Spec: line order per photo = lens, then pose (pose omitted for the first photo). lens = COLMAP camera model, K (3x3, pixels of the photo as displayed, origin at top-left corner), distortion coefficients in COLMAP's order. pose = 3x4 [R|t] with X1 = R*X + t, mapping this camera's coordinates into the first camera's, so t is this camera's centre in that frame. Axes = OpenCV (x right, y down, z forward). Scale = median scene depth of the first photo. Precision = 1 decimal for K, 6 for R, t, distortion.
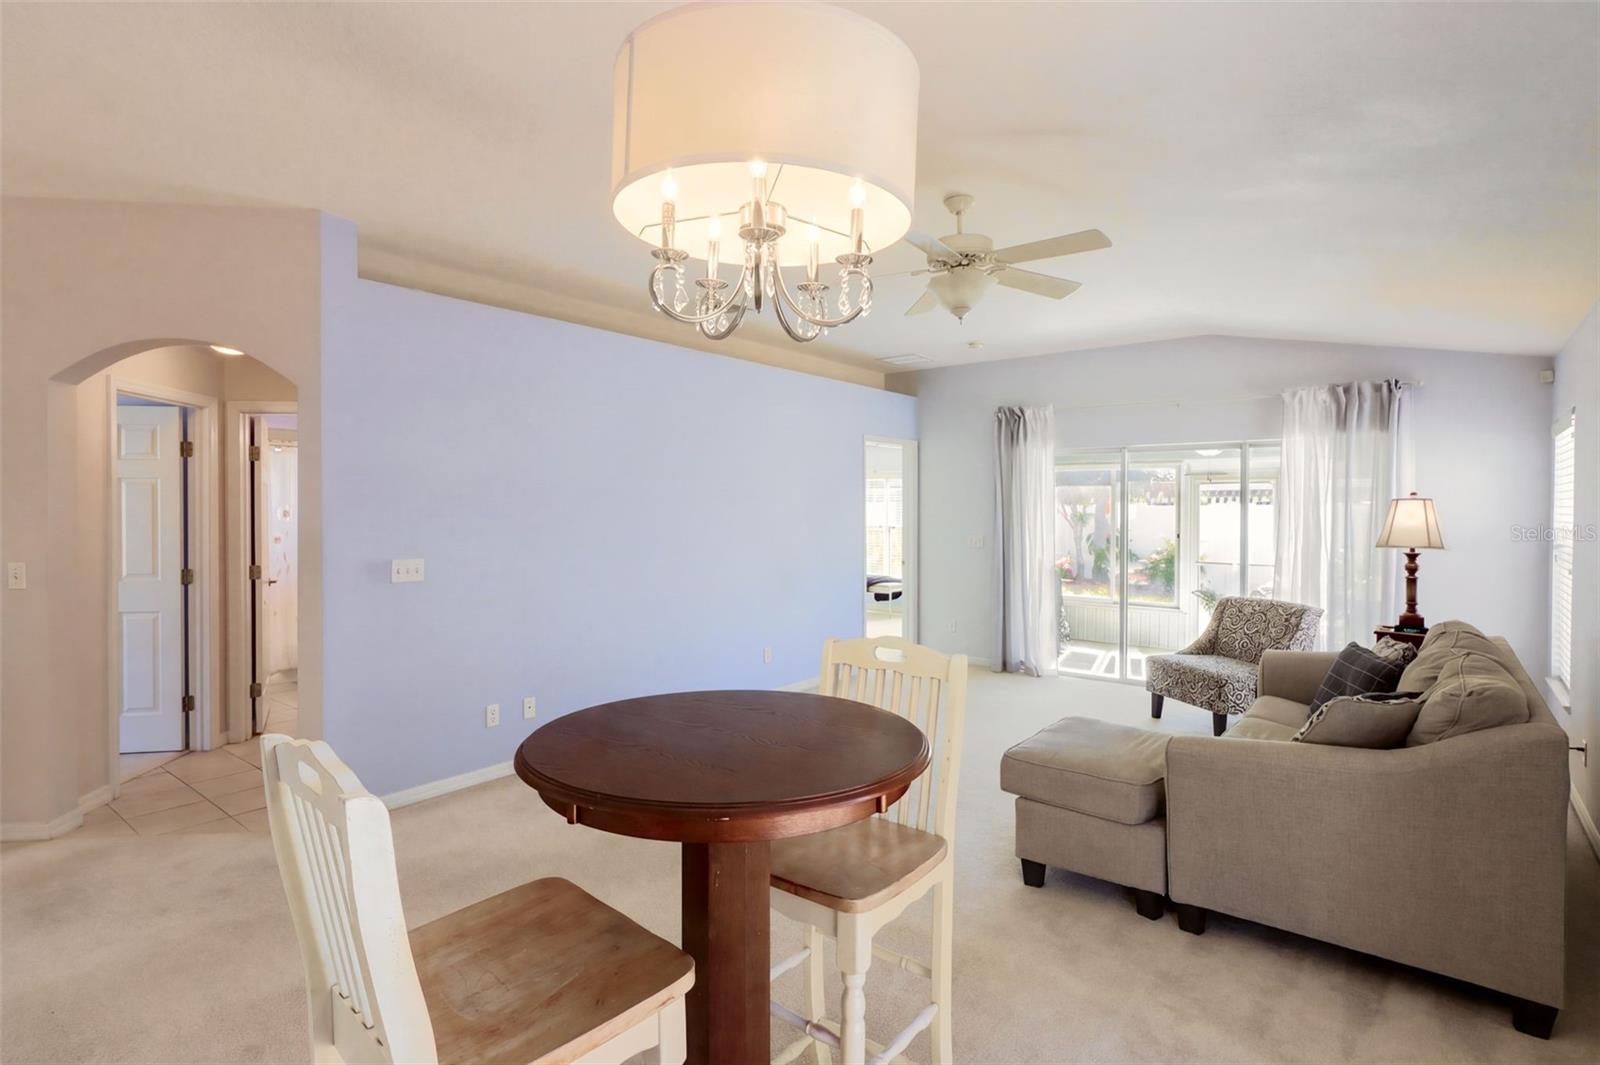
lens RADIAL K [[808.9, 0, 788.5], [0, 808.9, 522.1], [0, 0, 1]] dist [0.001485, -0.001375]
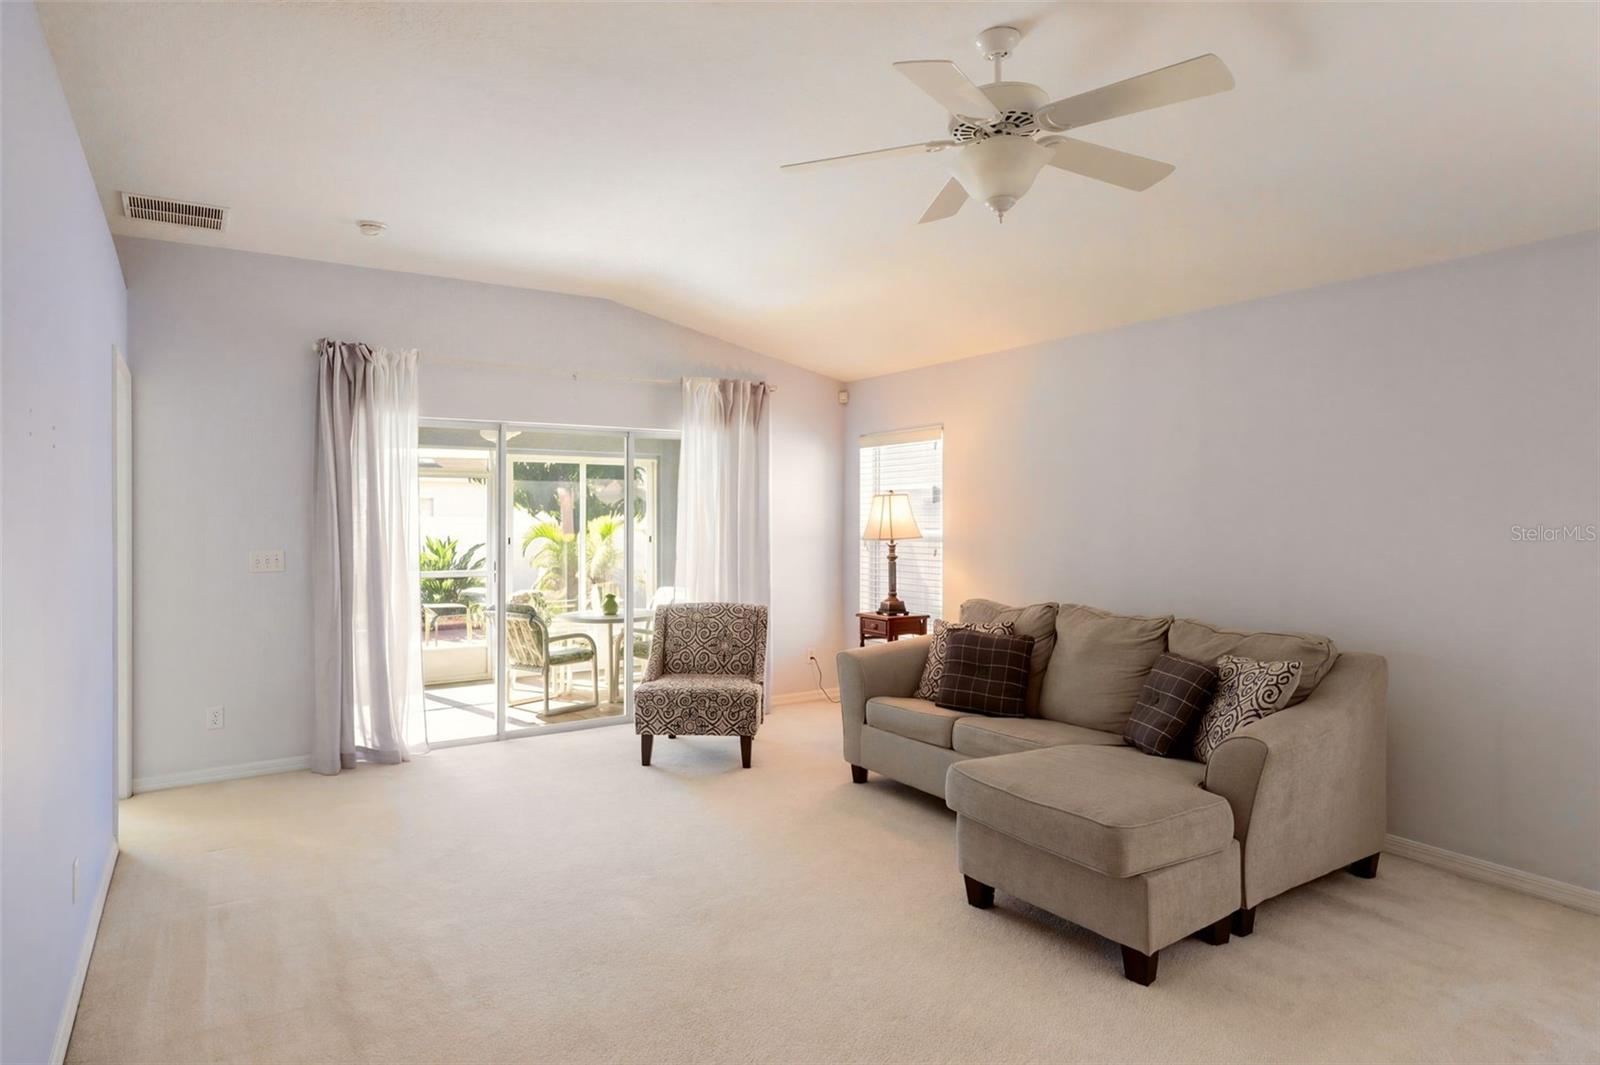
lens RADIAL K [[906.6, 0, 784.4], [0, 906.6, 522.5], [0, 0, 1]] dist [0.003639, -0.002028]
pose [[0.323457, -0.014309, 0.946135, -0.363904], [0.019017, 0.999782, 0.008619, -0.003846], [-0.946052, 0.015205, 0.323659, 0.601406]]
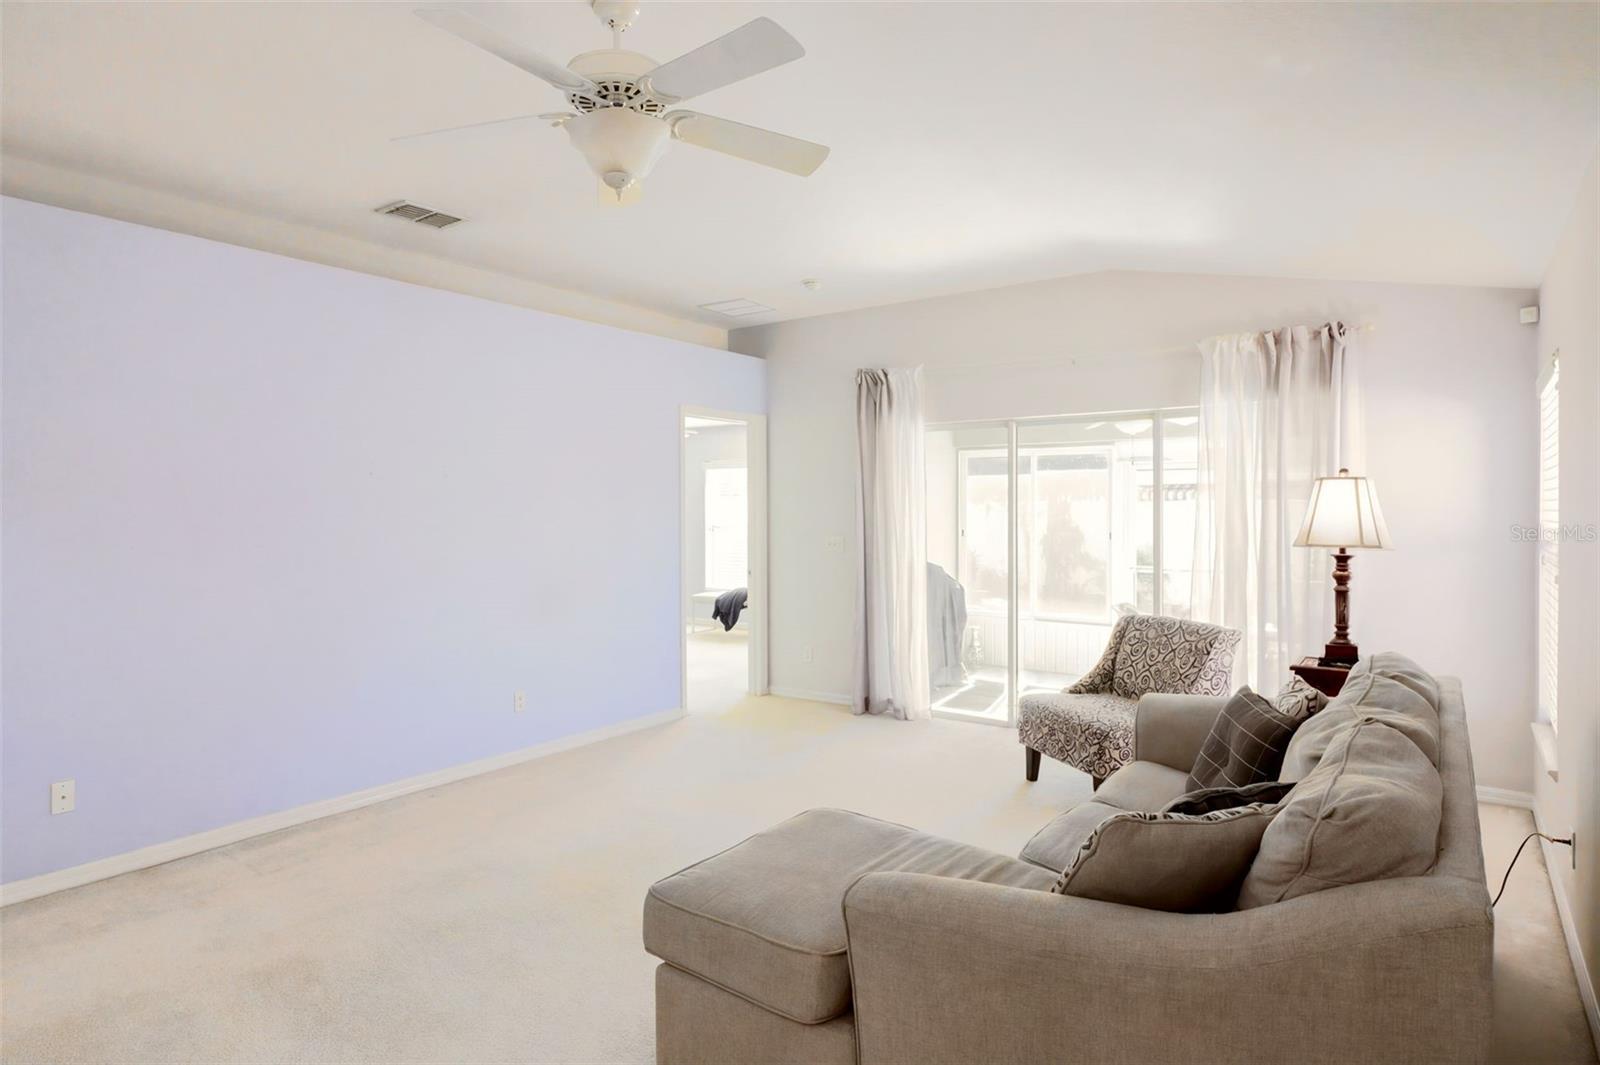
lens RADIAL K [[906.6, 0, 792.9], [0, 906.6, 524.3], [0, 0, 1]] dist [0.003639, -0.002028]
pose [[0.998887, -0.006400, 0.046740, 0.206743], [0.006491, 0.999977, -0.001793, 0.008166], [-0.046727, 0.002094, 0.998905, 0.186718]]
